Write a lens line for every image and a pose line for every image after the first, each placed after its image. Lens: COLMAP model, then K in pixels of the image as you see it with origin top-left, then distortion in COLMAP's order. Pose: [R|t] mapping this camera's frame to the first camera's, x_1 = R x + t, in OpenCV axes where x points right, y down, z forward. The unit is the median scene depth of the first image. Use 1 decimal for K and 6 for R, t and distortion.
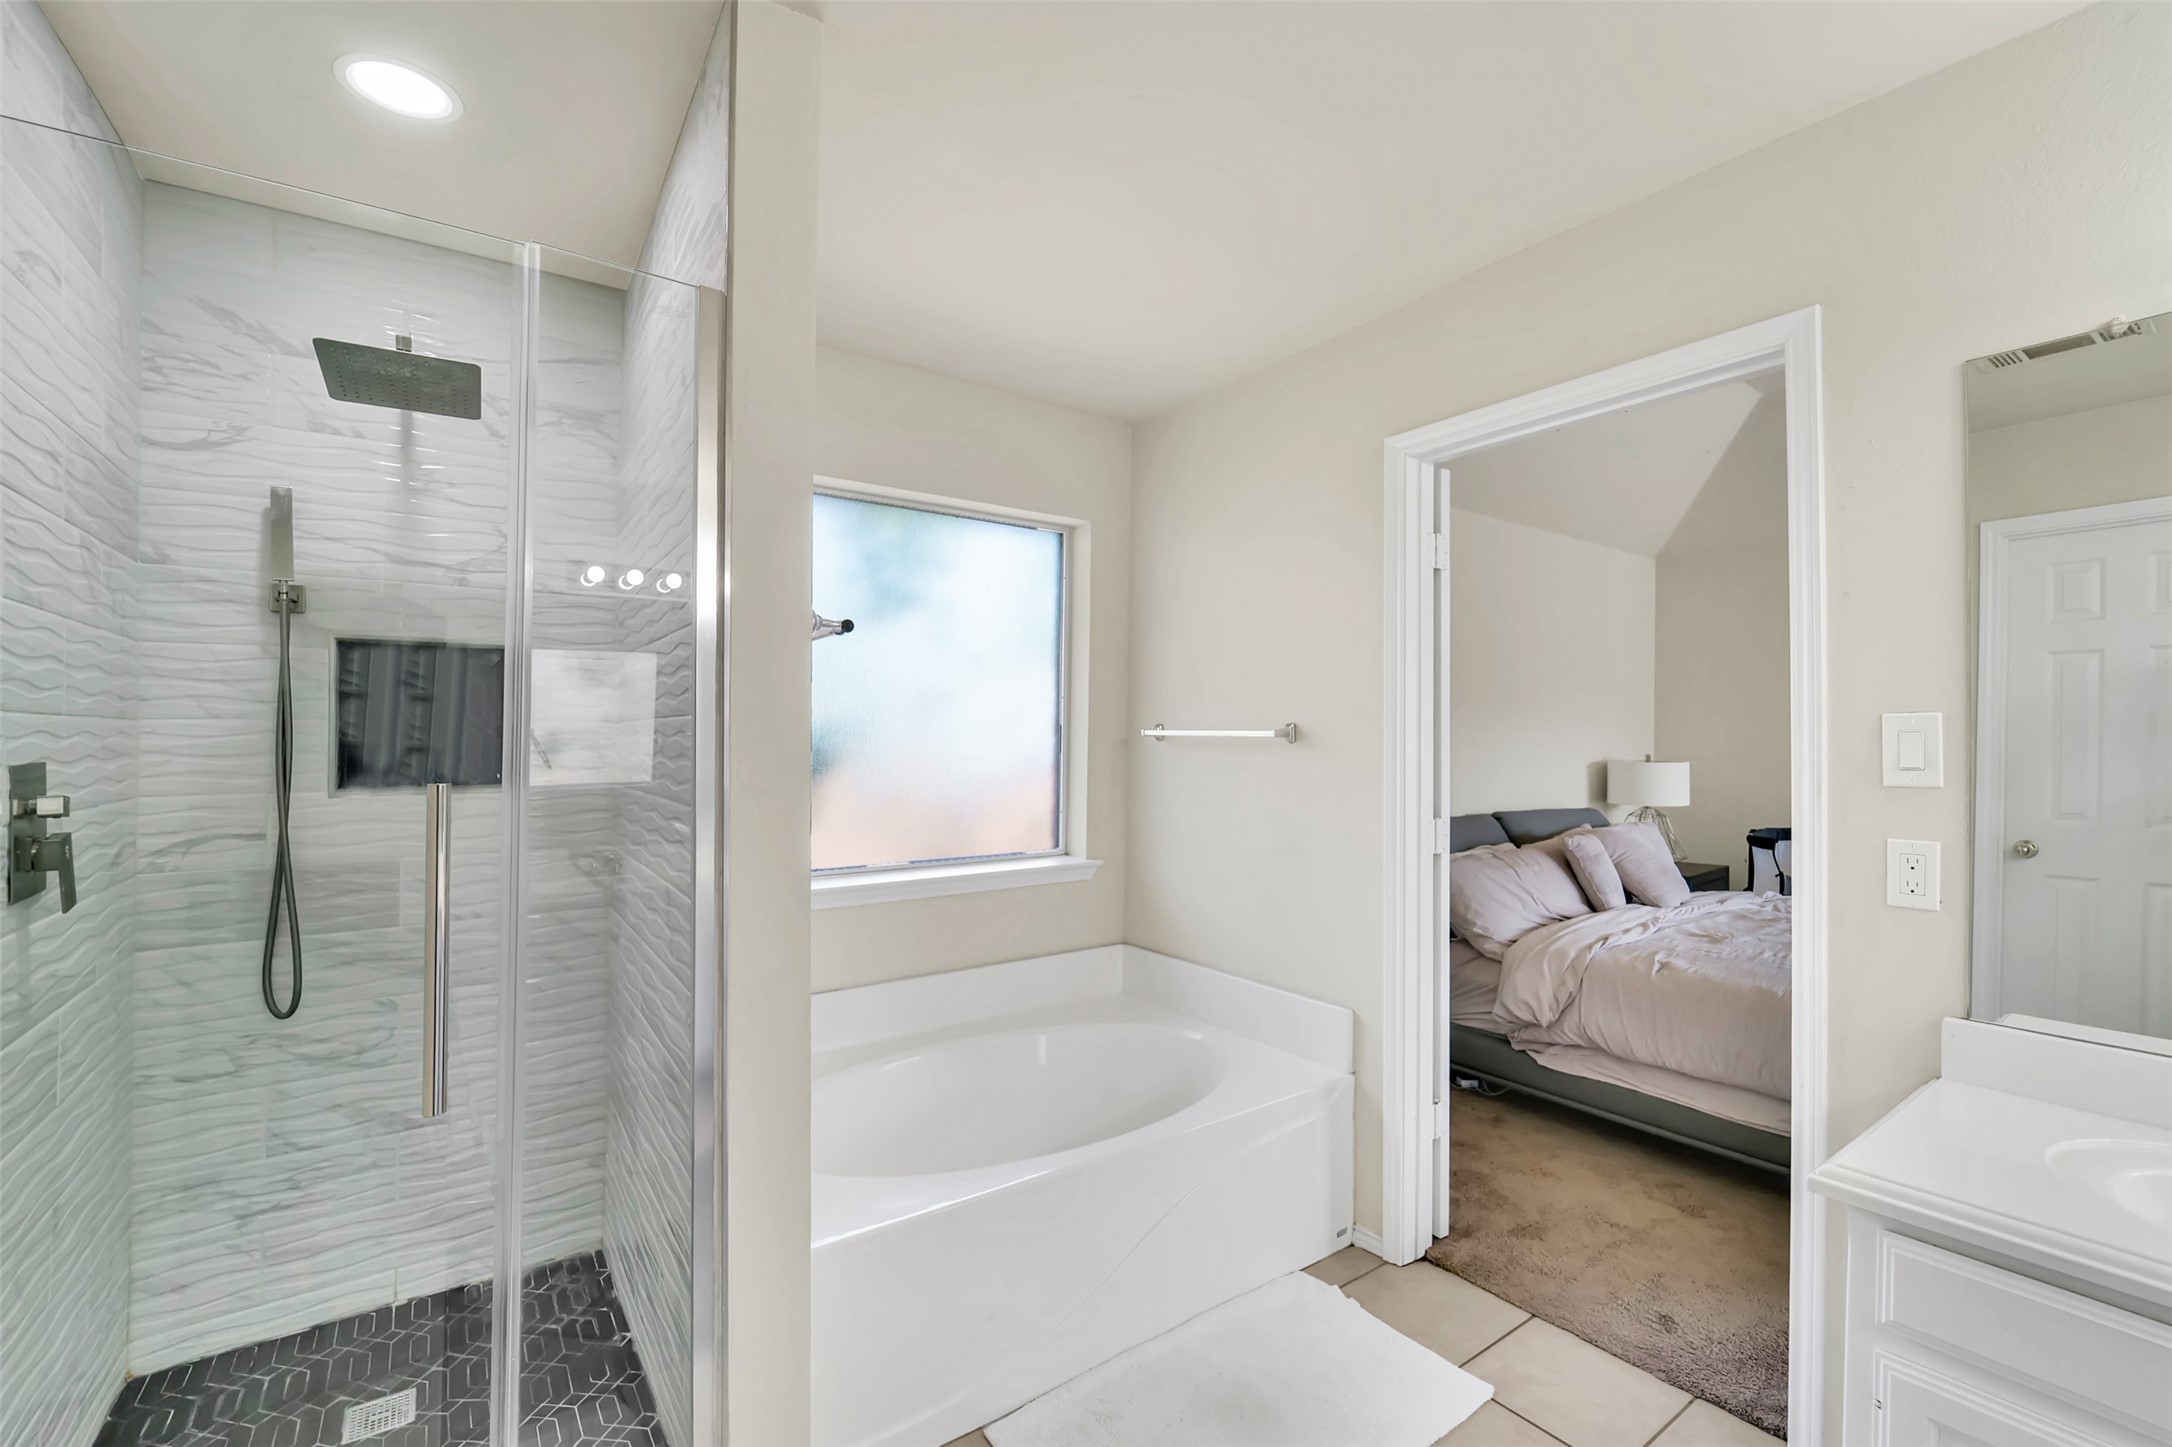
lens RADIAL K [[912.6, 0, 1086.0], [0, 912.6, 723.5], [0, 0, 1]] dist [-0.025639, -0.000218]
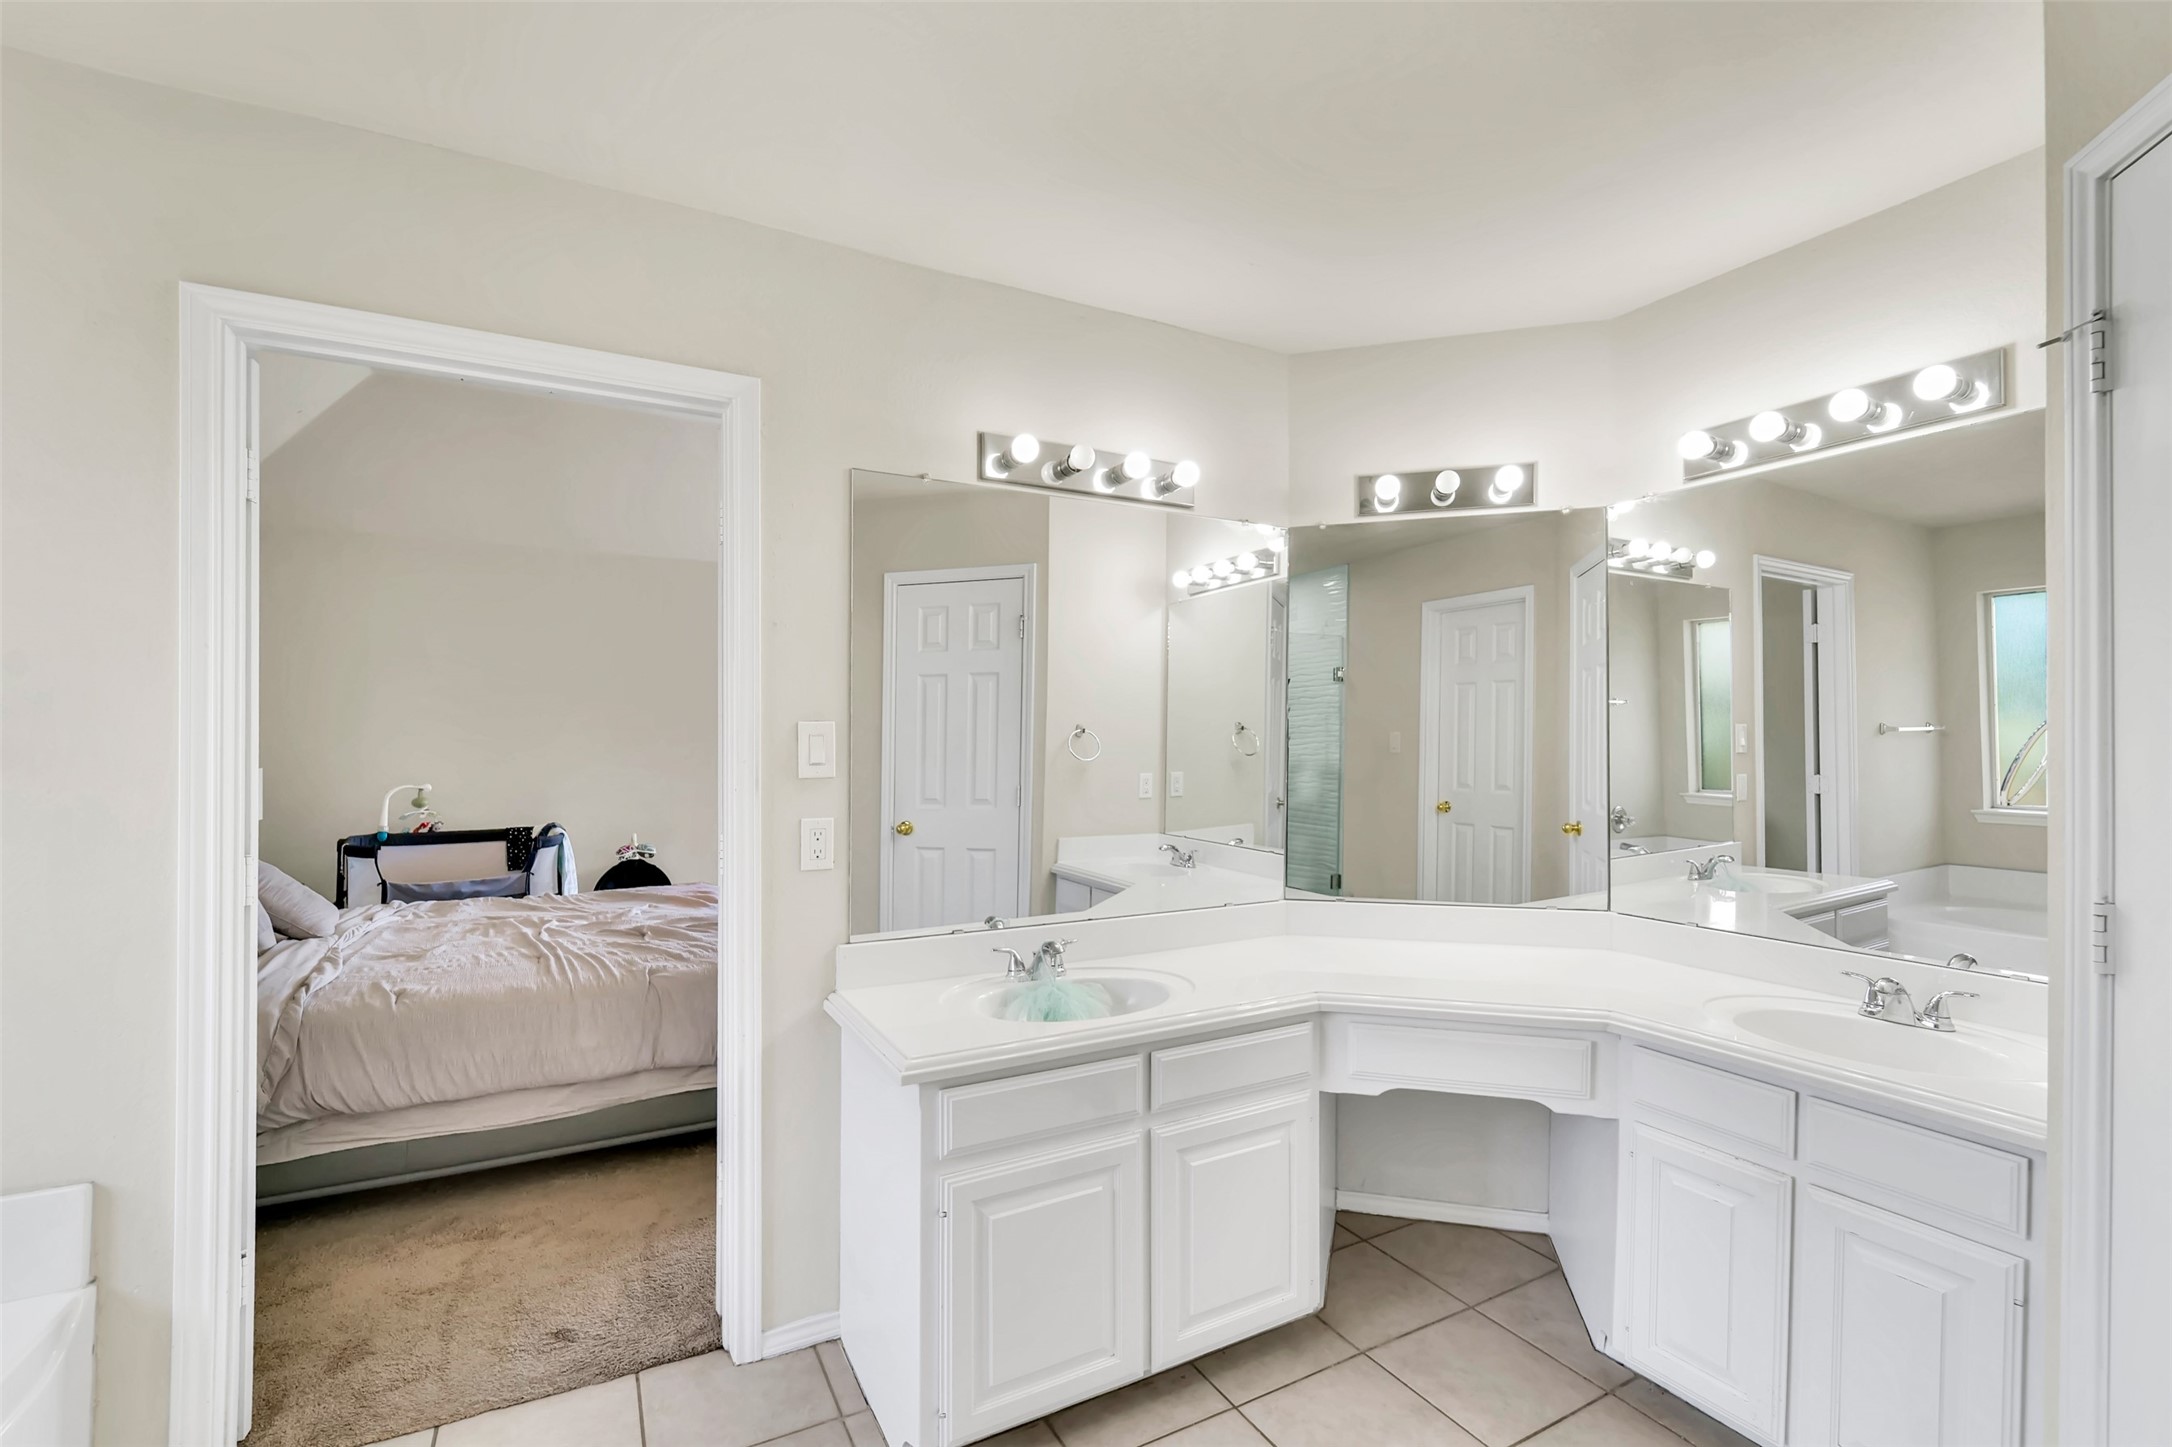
lens RADIAL K [[941.5, 0, 1089.8], [0, 941.5, 745.1], [0, 0, 1]] dist [-0.035415, -0.000121]
pose [[0.104279, -0.004376, 0.994538, -0.241617], [-0.015414, 0.999863, 0.006016, 0.005272], [-0.994429, -0.015957, 0.104198, 0.275030]]
